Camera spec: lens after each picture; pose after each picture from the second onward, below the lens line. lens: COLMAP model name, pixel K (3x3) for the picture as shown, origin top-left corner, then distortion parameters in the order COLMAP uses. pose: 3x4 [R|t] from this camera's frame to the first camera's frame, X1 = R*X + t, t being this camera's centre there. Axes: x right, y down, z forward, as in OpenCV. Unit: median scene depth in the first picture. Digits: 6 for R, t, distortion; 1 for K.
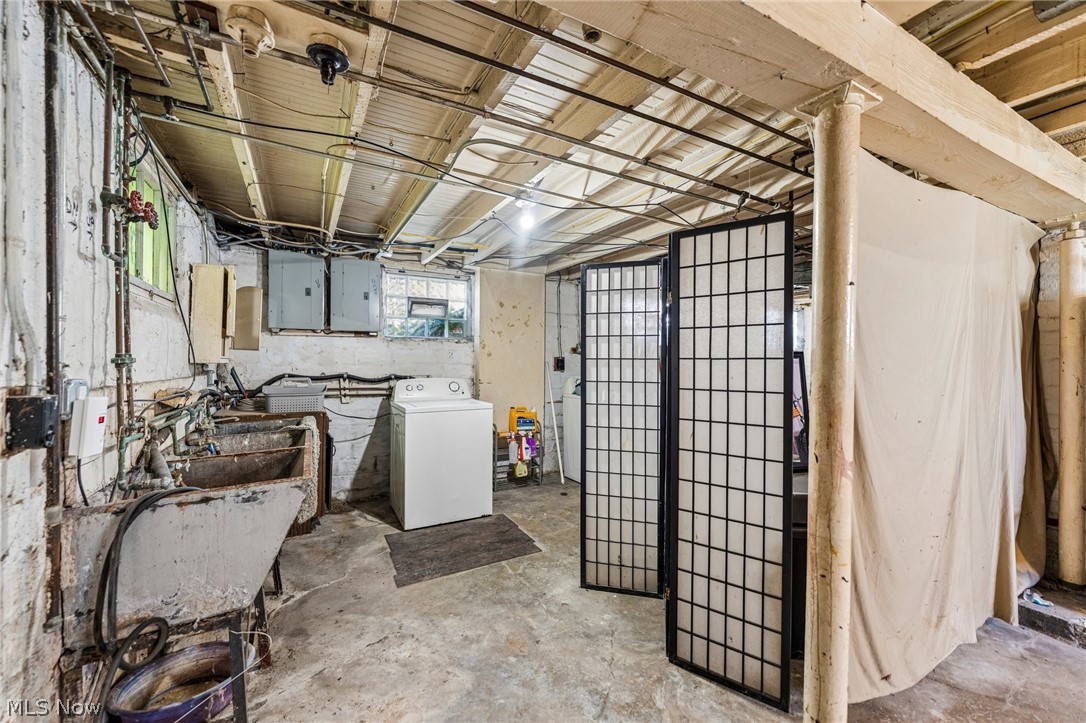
lens RADIAL K [[435.0, 0, 543.9], [0, 435.0, 360.5], [0, 0, 1]] dist [-0.002319, 0.000407]
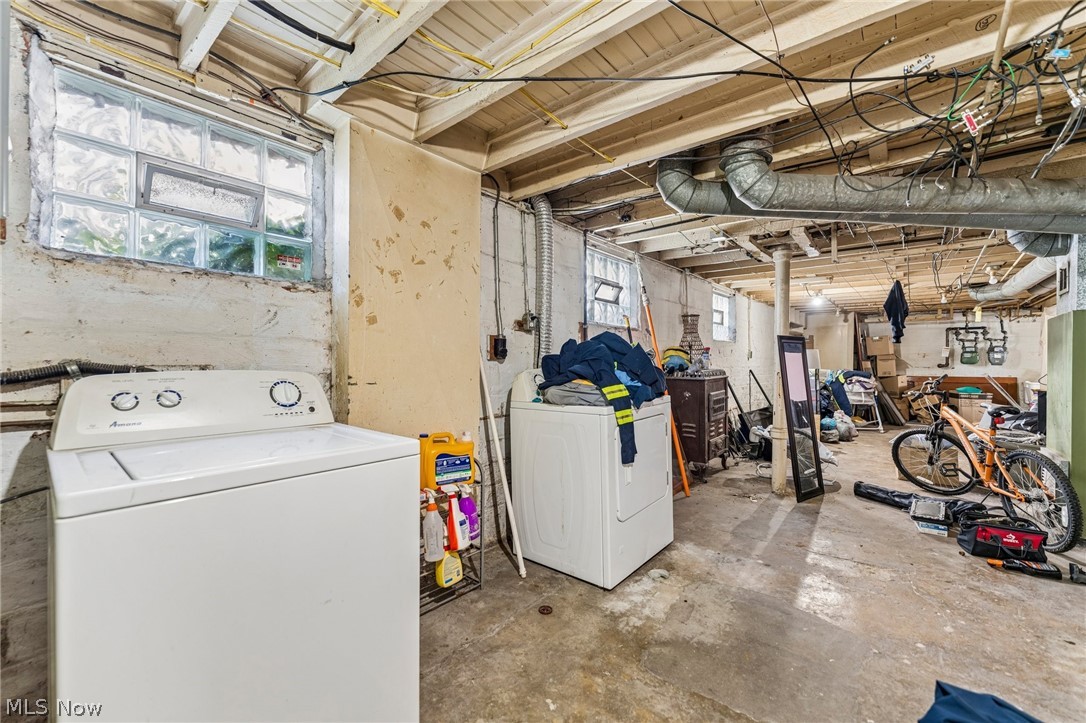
lens RADIAL K [[435.0, 0, 546.1], [0, 435.0, 367.0], [0, 0, 1]] dist [-0.002319, 0.000407]
pose [[0.931003, 0.000109, 0.365013, -0.122248], [-0.003796, 0.999949, 0.009383, 0.030049], [-0.364993, -0.010121, 0.930955, 0.520562]]
